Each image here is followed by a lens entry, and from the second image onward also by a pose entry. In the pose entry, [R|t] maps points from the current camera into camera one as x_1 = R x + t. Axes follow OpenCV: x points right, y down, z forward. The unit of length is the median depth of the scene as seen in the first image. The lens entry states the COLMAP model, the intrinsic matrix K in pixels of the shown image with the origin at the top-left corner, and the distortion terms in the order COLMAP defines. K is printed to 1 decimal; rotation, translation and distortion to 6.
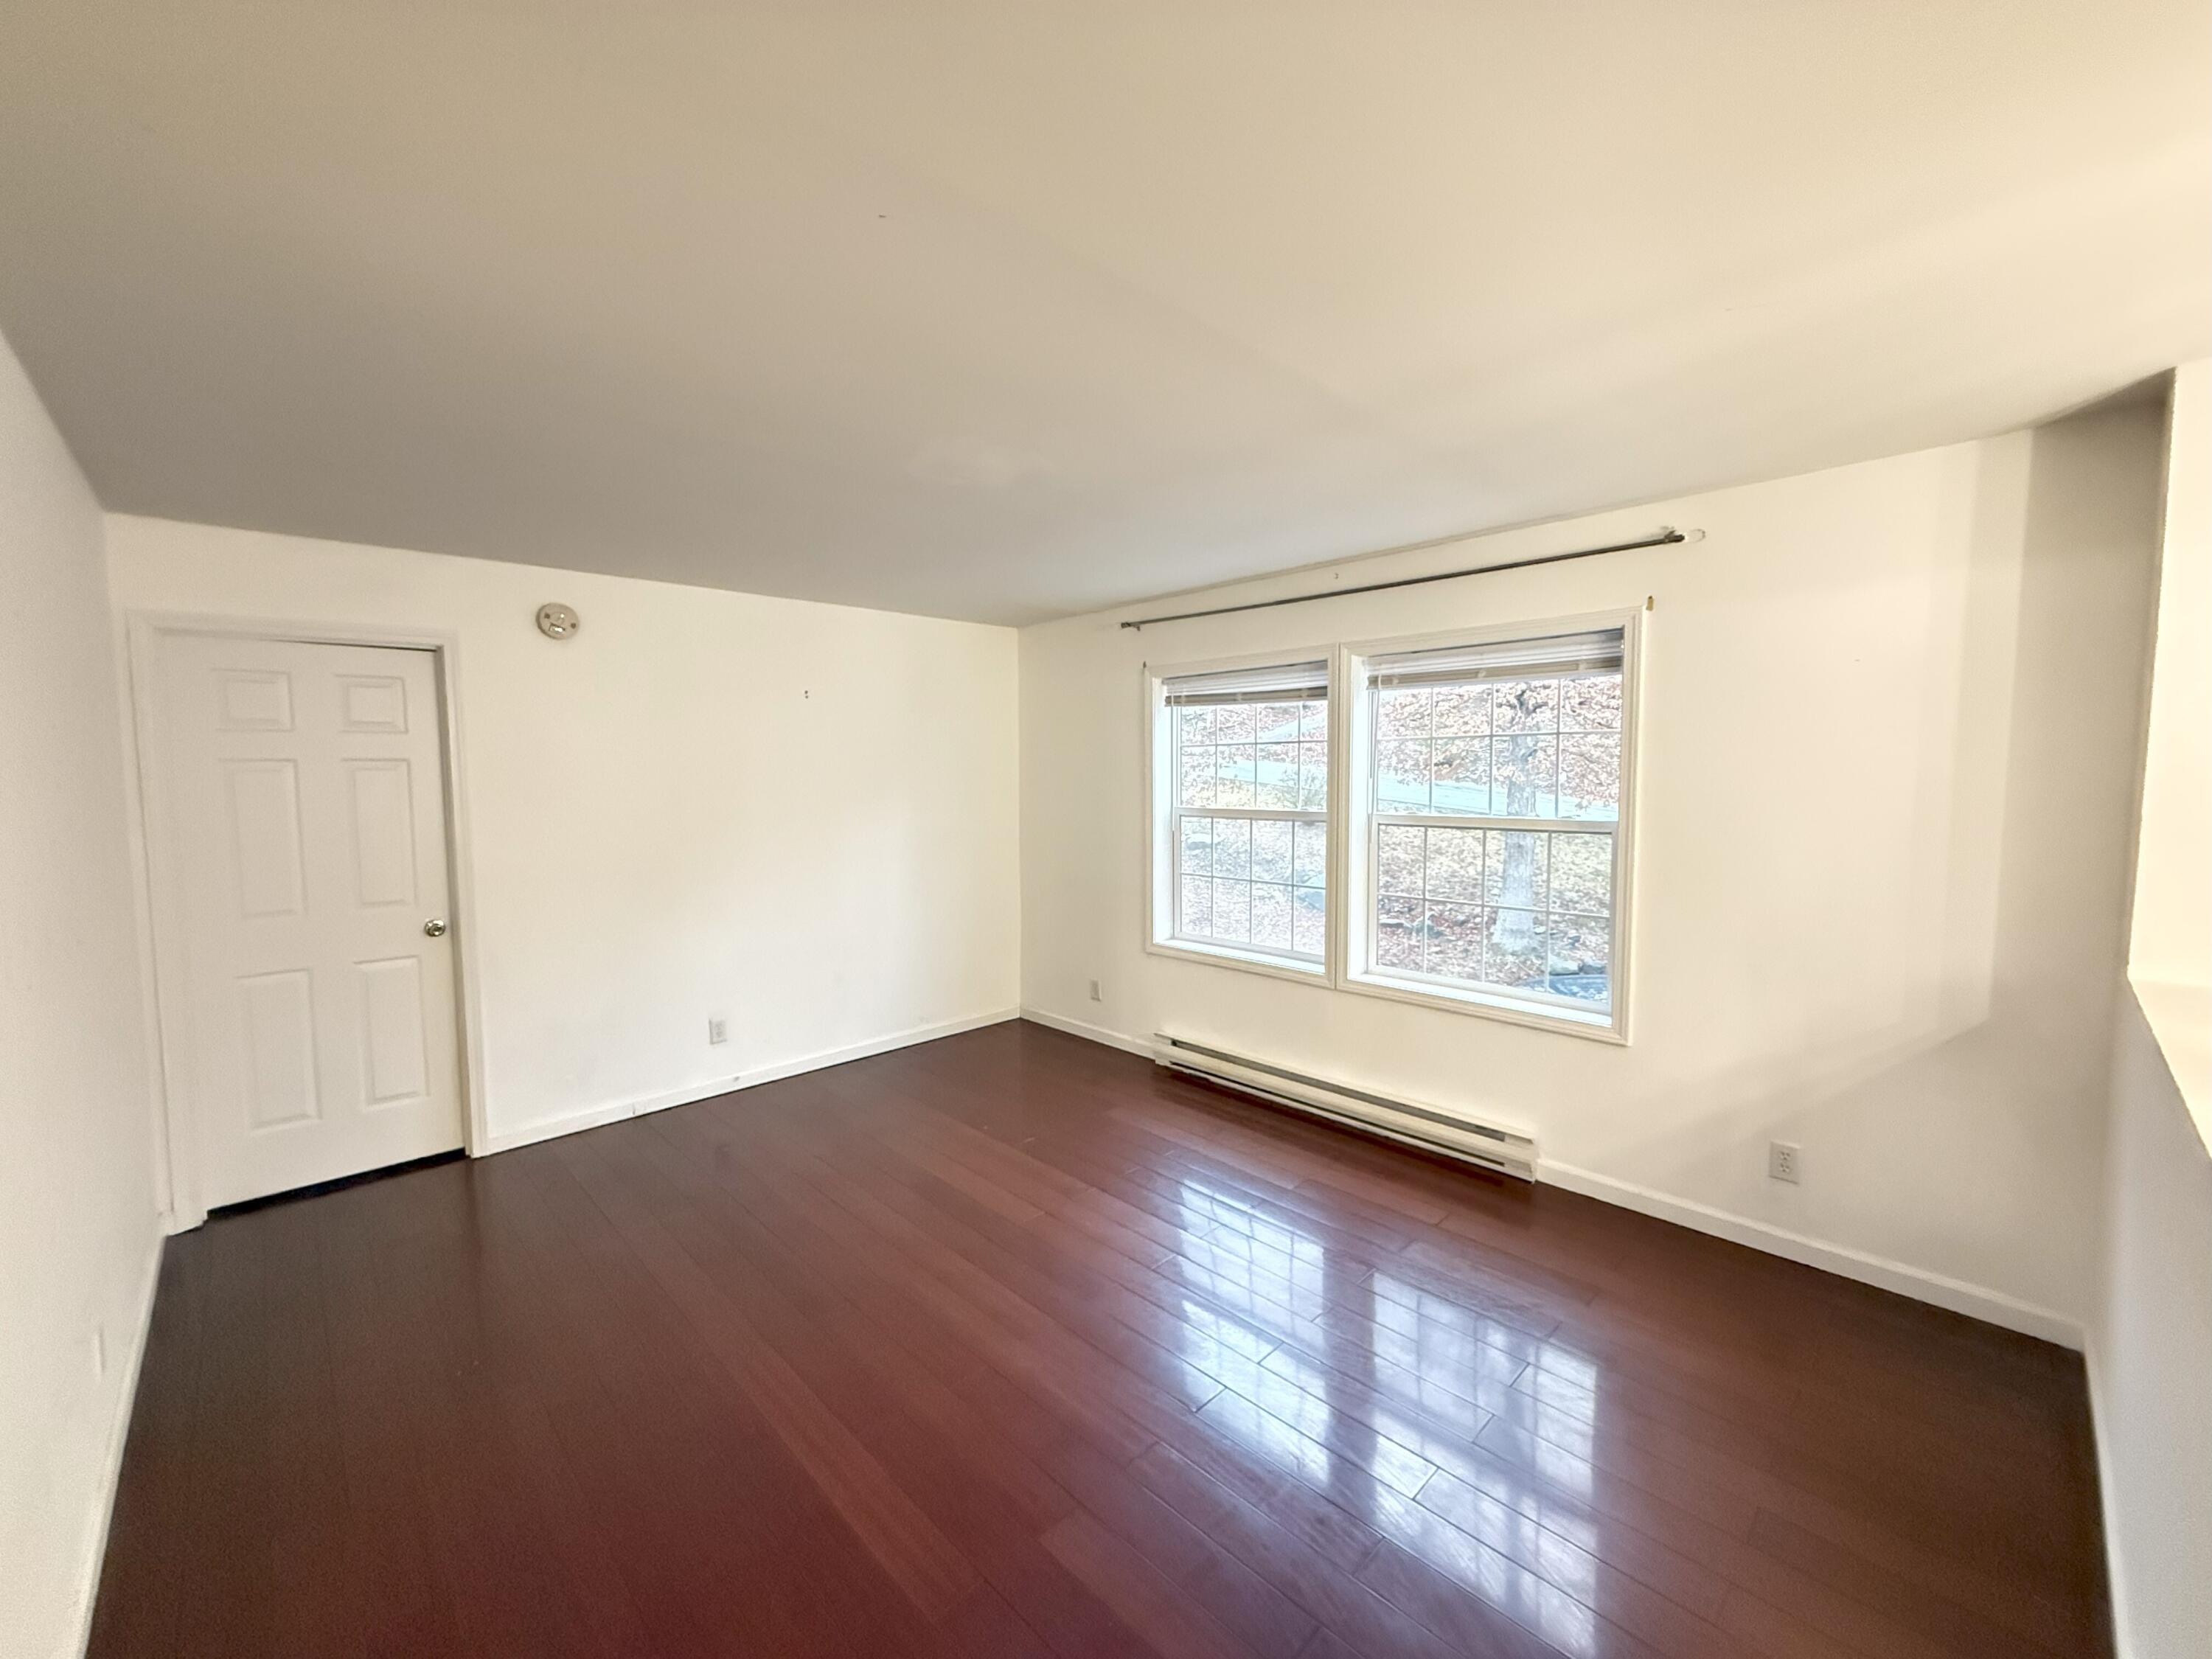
lens RADIAL K [[883.7, 0, 1096.6], [0, 883.7, 831.4], [0, 0, 1]] dist [0.000242, -0.000217]
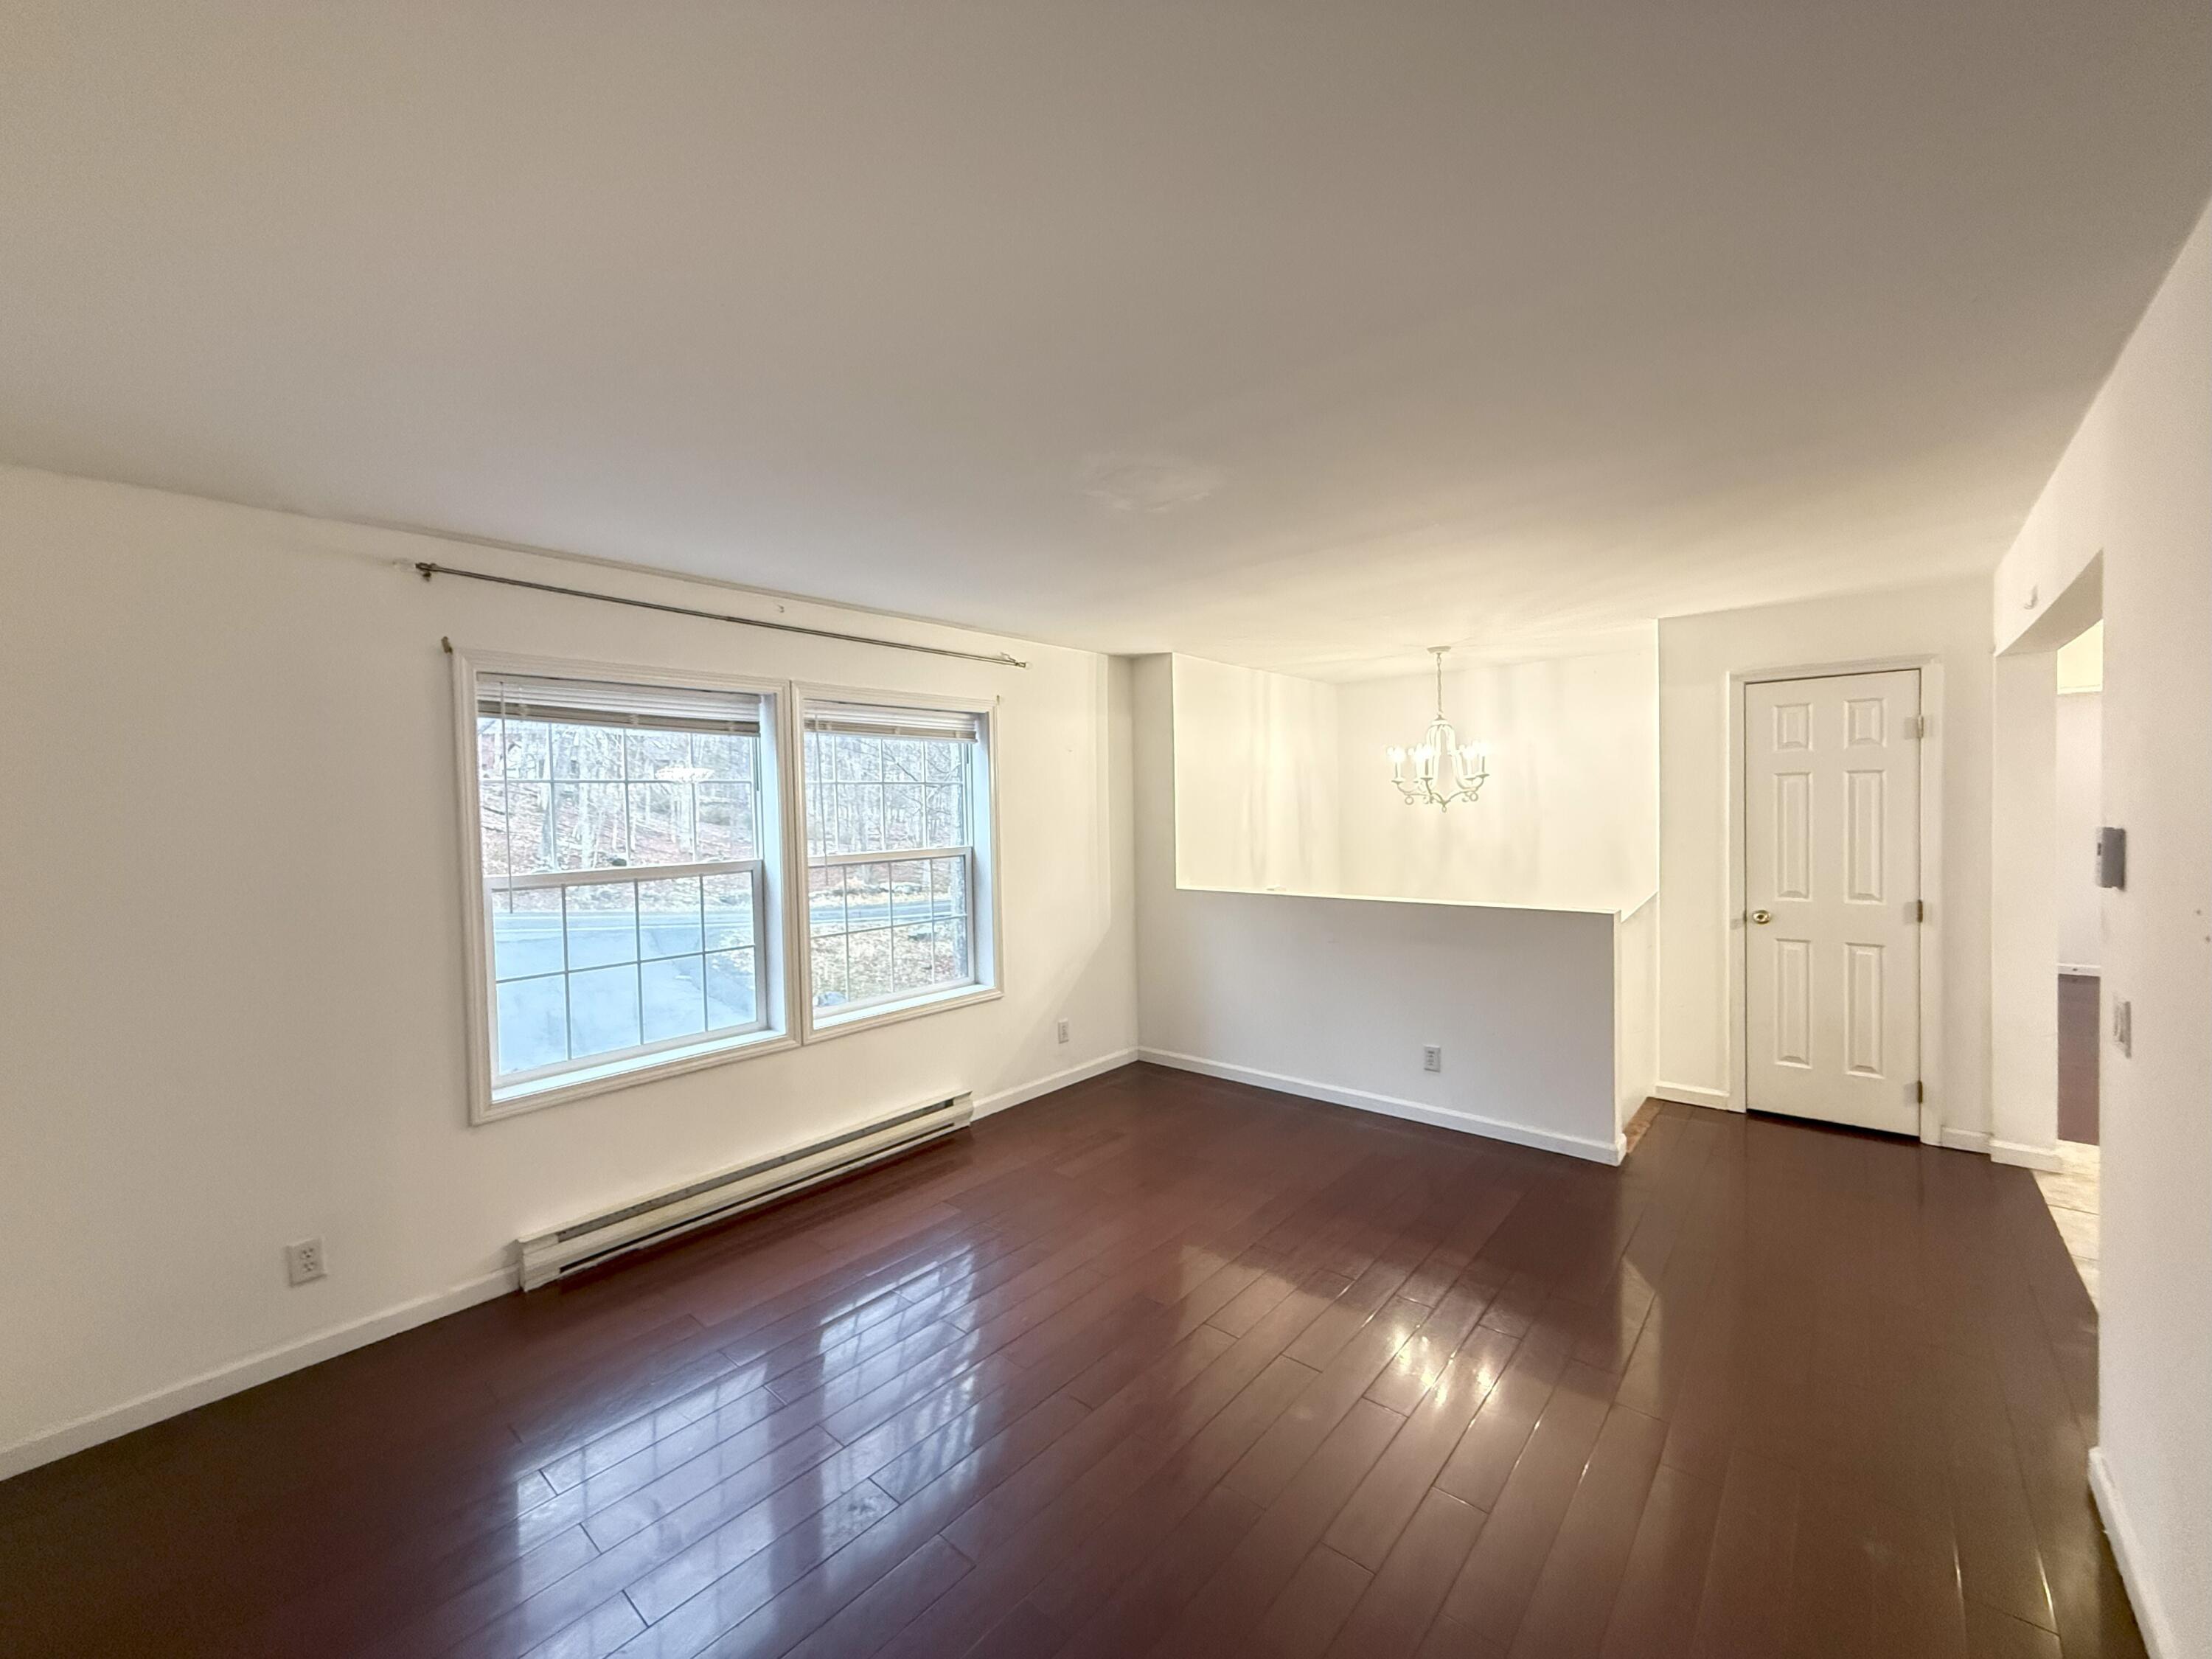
lens RADIAL K [[883.7, 0, 1096.6], [0, 883.7, 831.4], [0, 0, 1]] dist [0.000242, -0.000217]
pose [[-0.089604, -0.014414, 0.995873, -0.688642], [0.096725, 0.995043, 0.023105, -0.039222], [-0.991270, 0.098396, -0.087766, 0.748129]]
